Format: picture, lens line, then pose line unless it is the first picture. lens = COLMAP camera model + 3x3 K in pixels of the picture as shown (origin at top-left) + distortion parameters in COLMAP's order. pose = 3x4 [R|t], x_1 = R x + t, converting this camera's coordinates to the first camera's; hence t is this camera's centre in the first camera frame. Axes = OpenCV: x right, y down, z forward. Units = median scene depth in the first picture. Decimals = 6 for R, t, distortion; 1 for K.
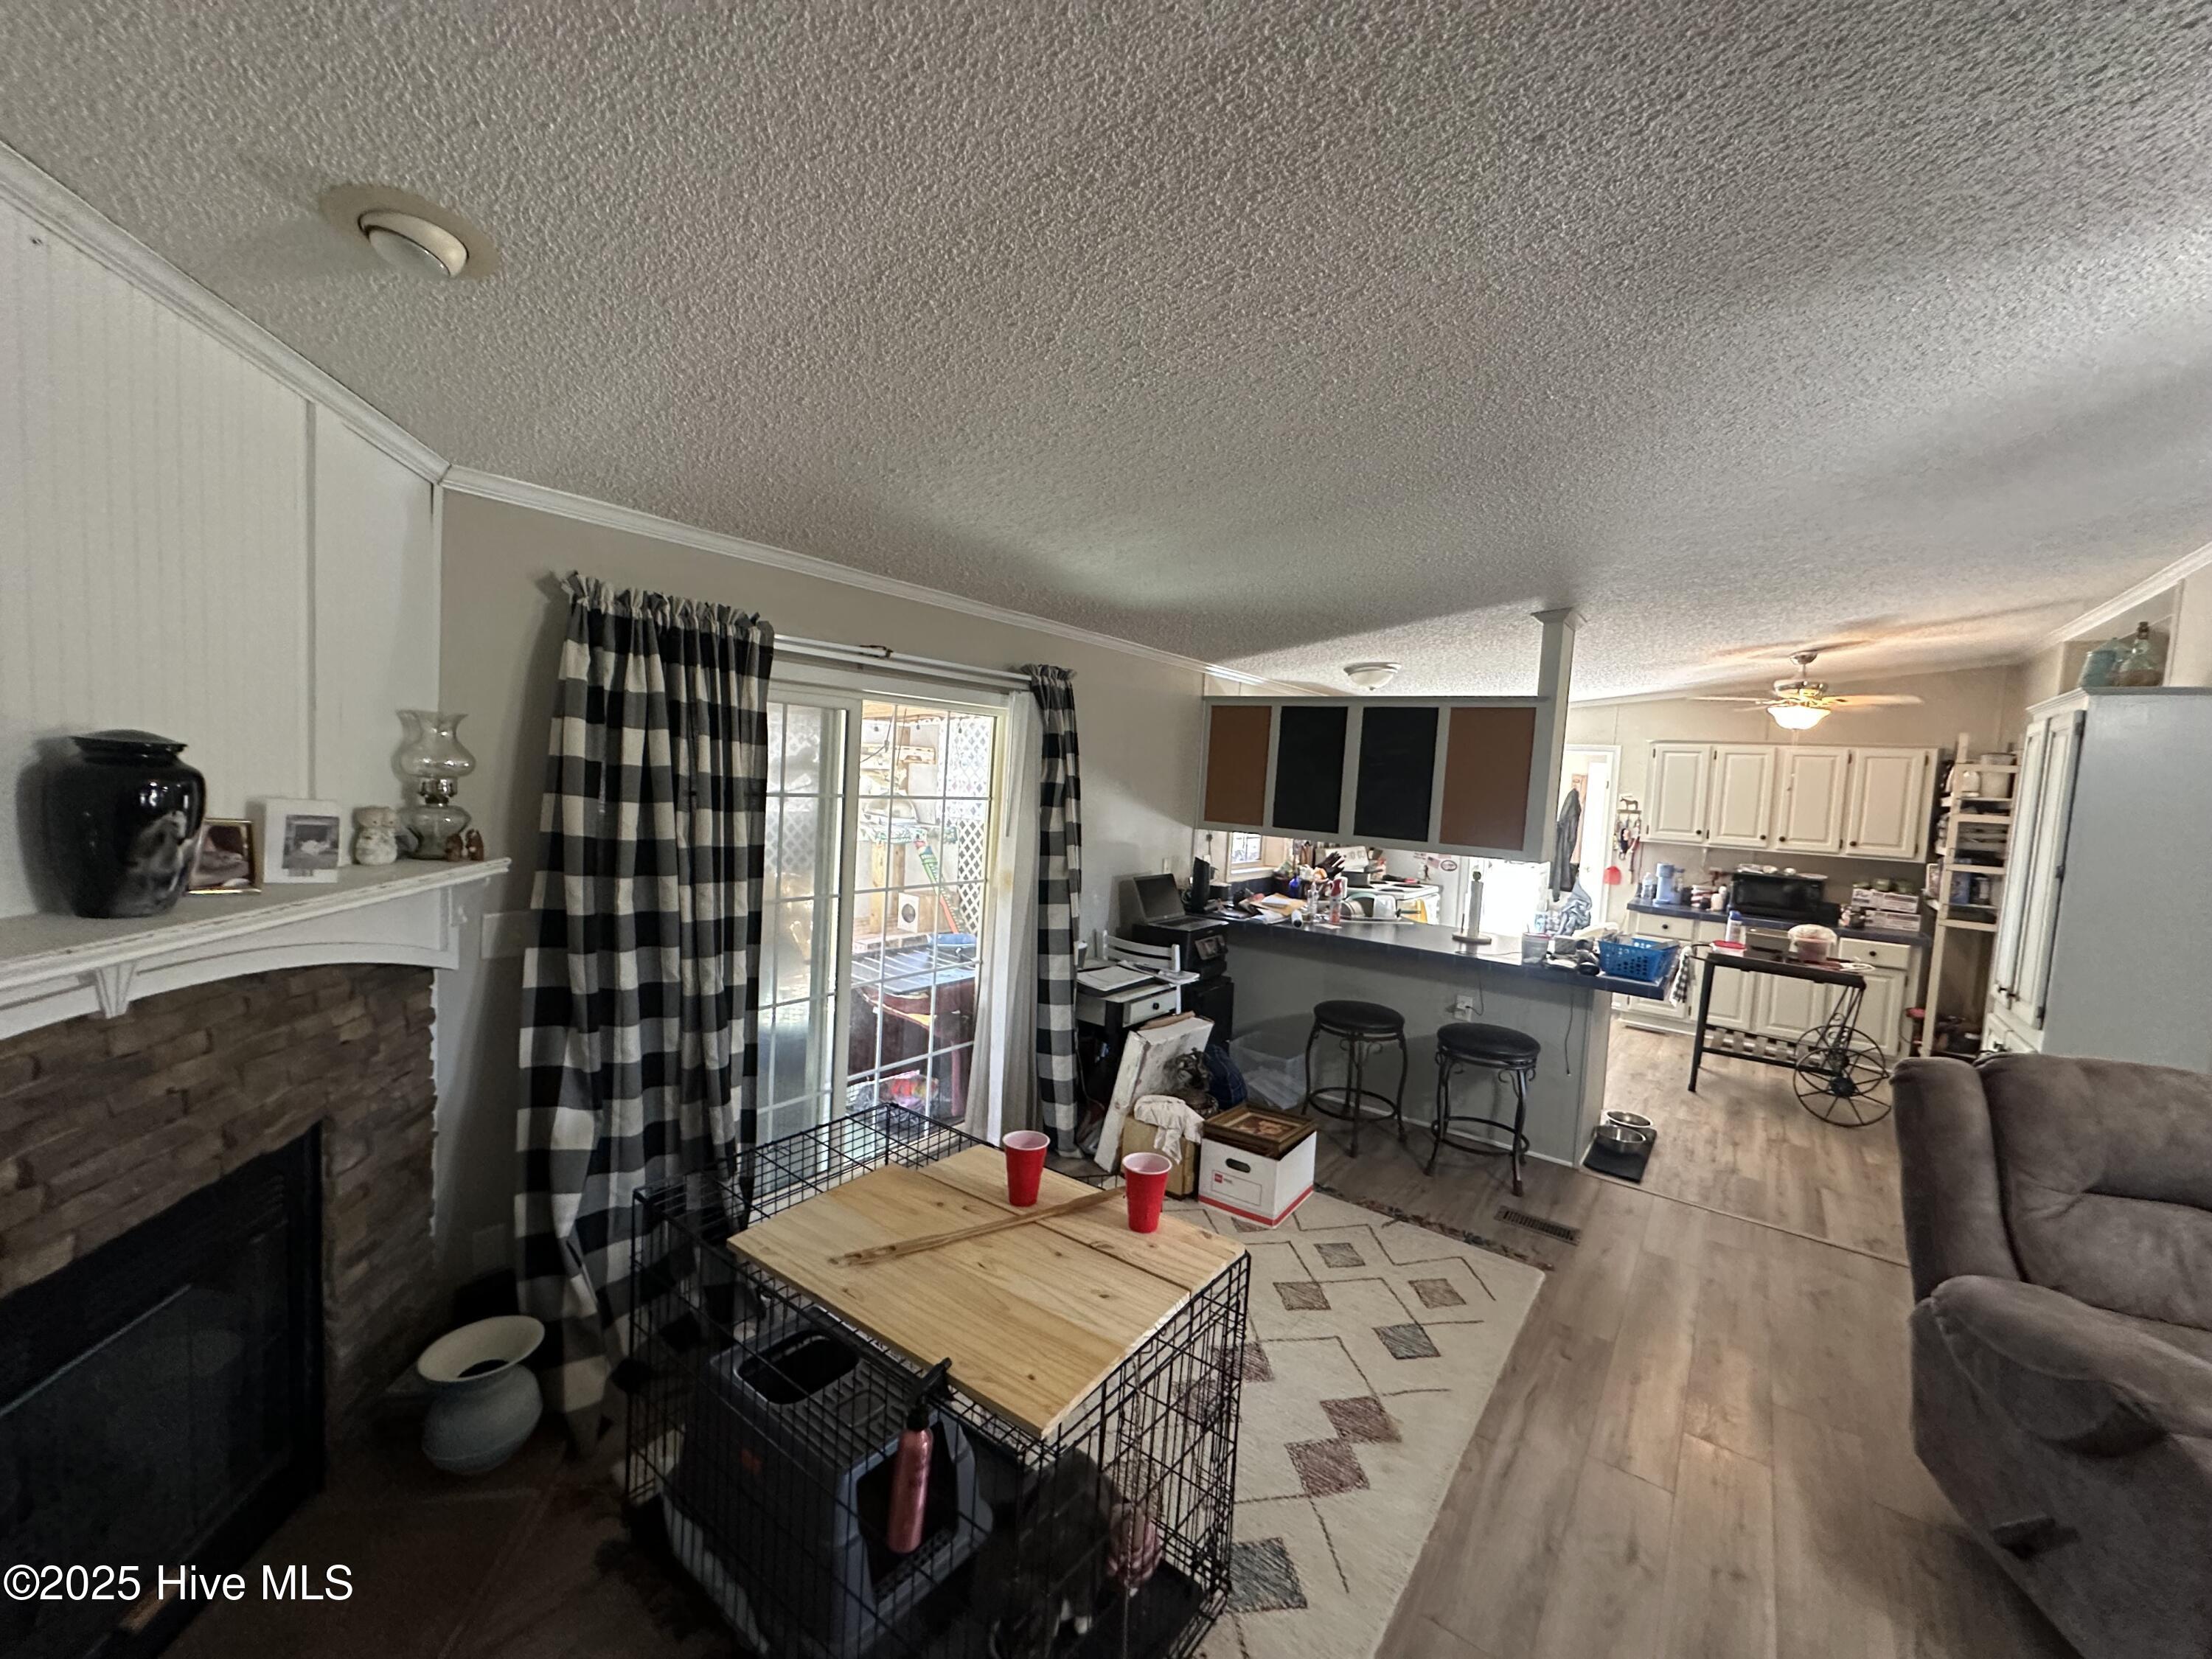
lens RADIAL K [[882.1, 0, 1105.9], [0, 882.1, 828.9], [0, 0, 1]] dist [-0.005944, 0.001551]
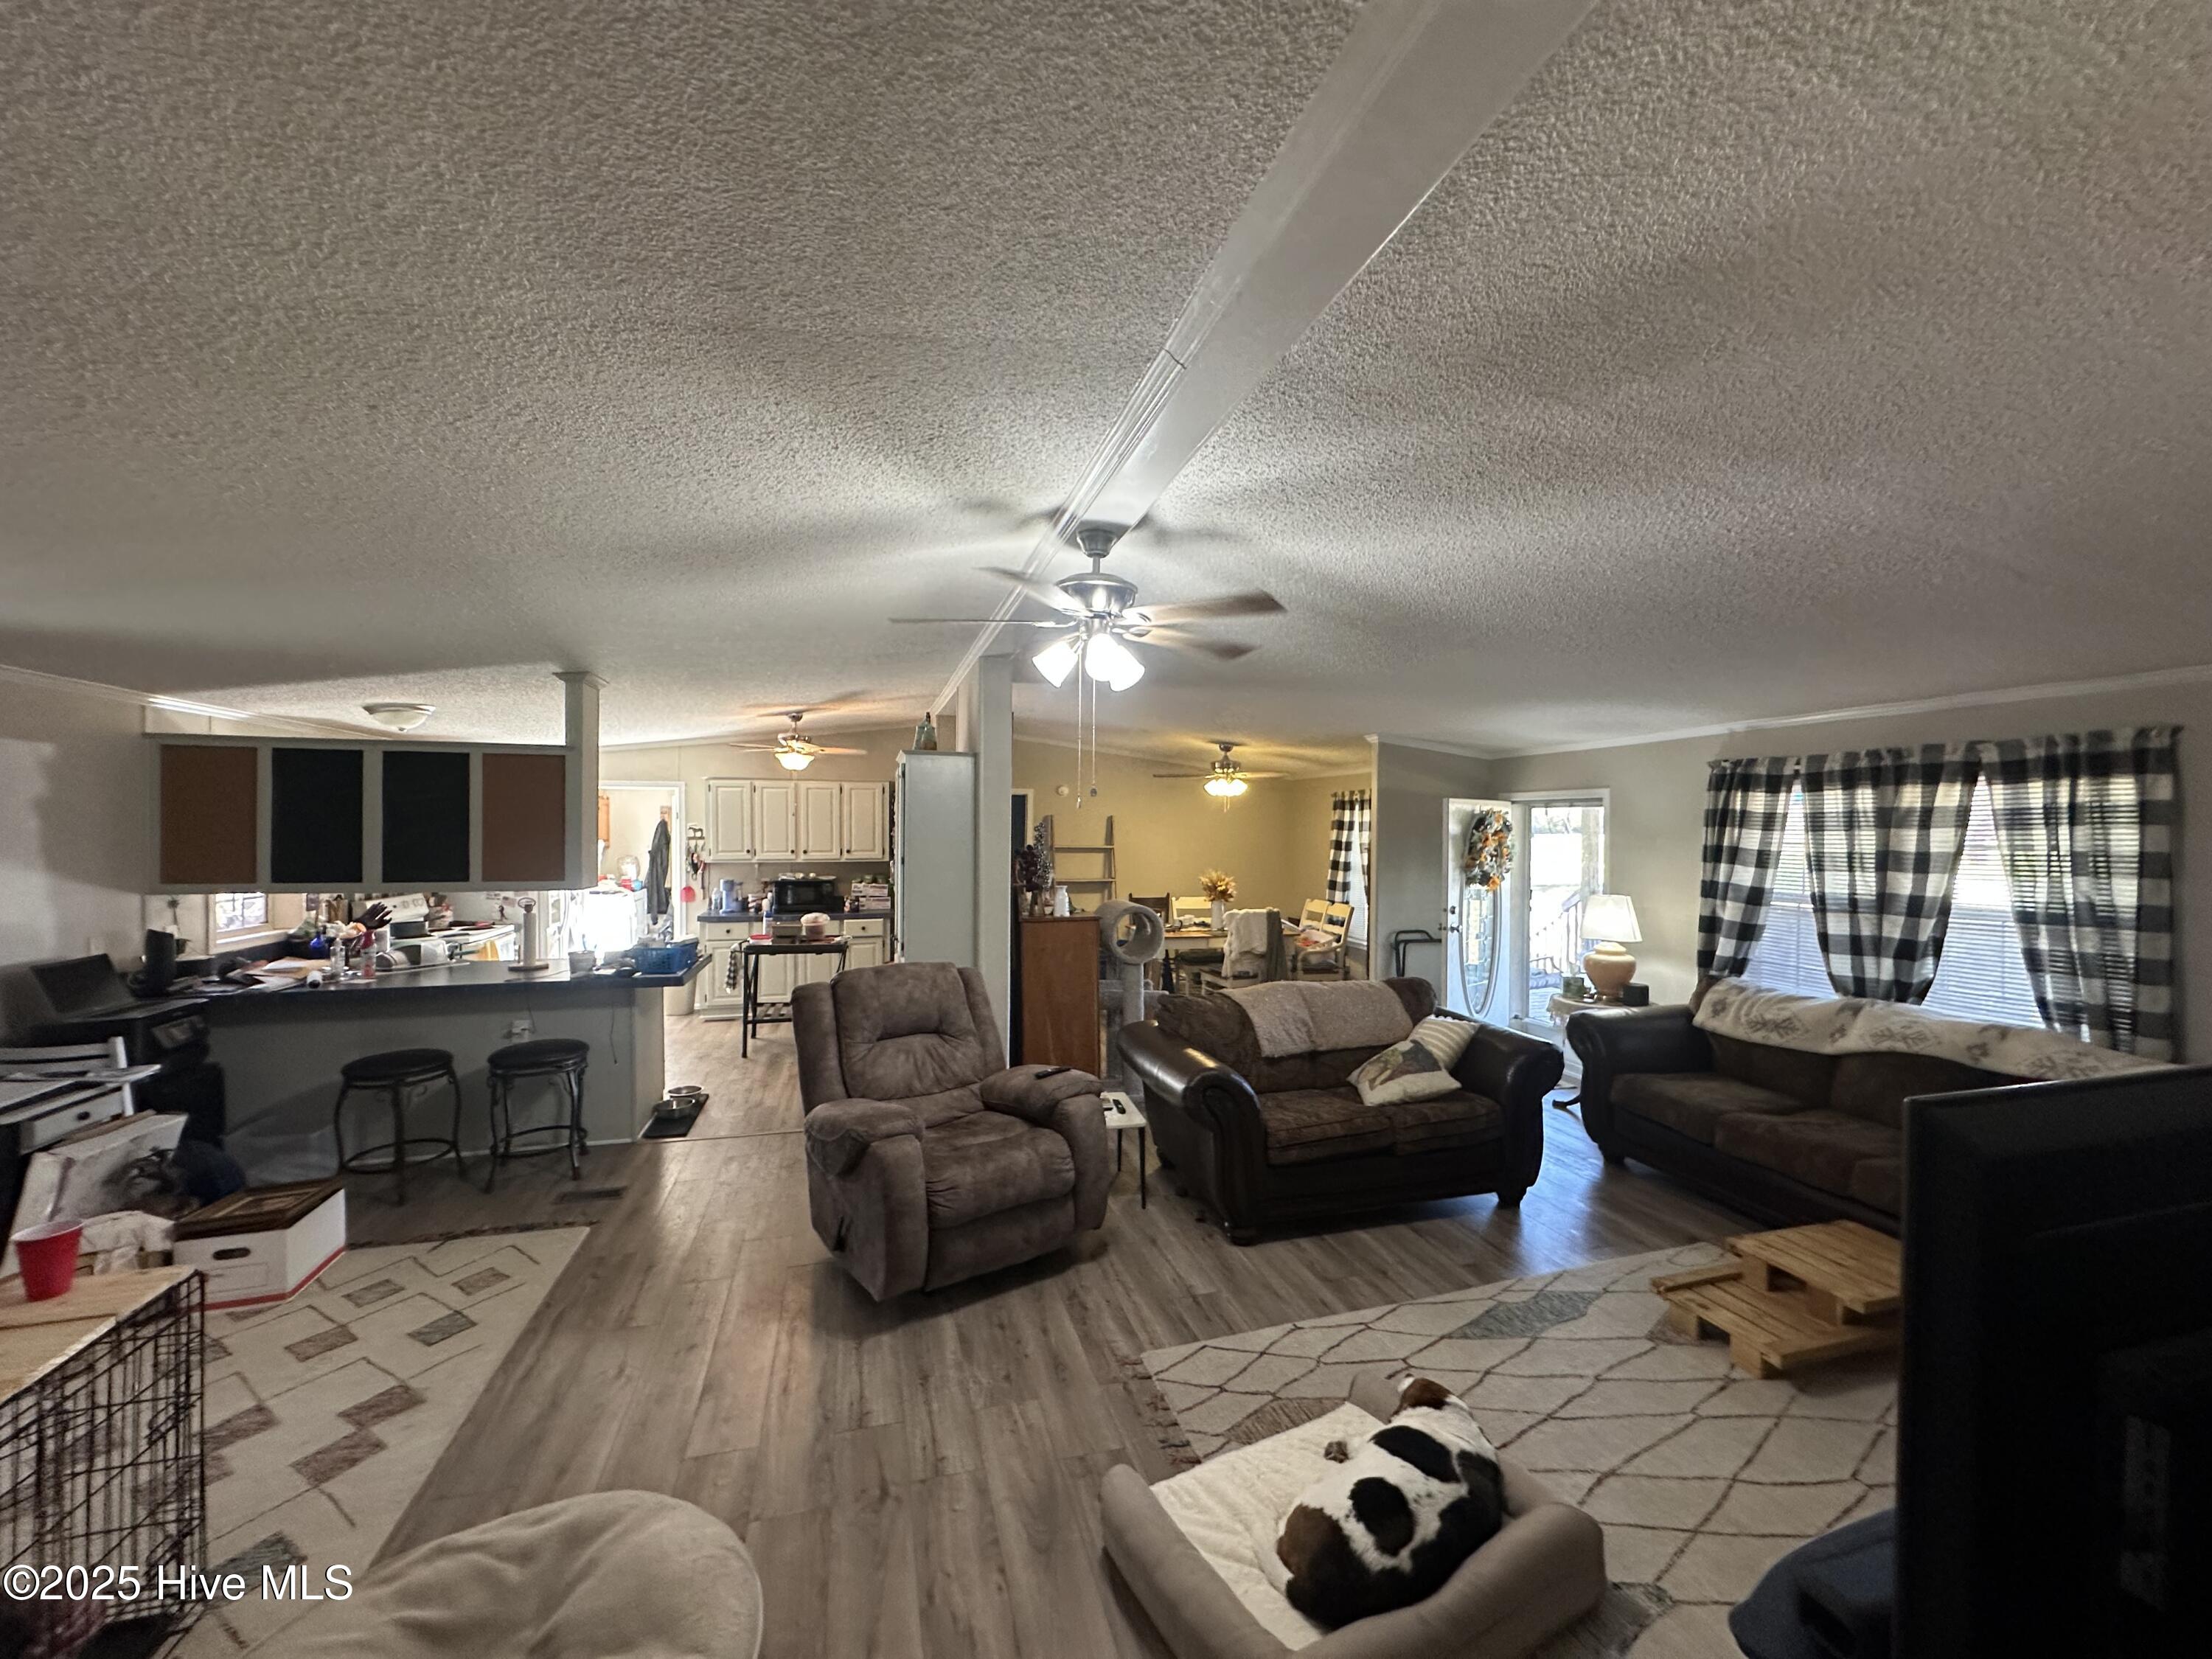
lens RADIAL K [[882.1, 0, 1102.6], [0, 882.1, 831.7], [0, 0, 1]] dist [-0.005944, 0.001551]
pose [[0.612825, -0.059184, 0.787999, 0.010678], [0.082388, 0.996542, 0.010774, 0.007903], [-0.785912, 0.058319, 0.615582, -0.286151]]
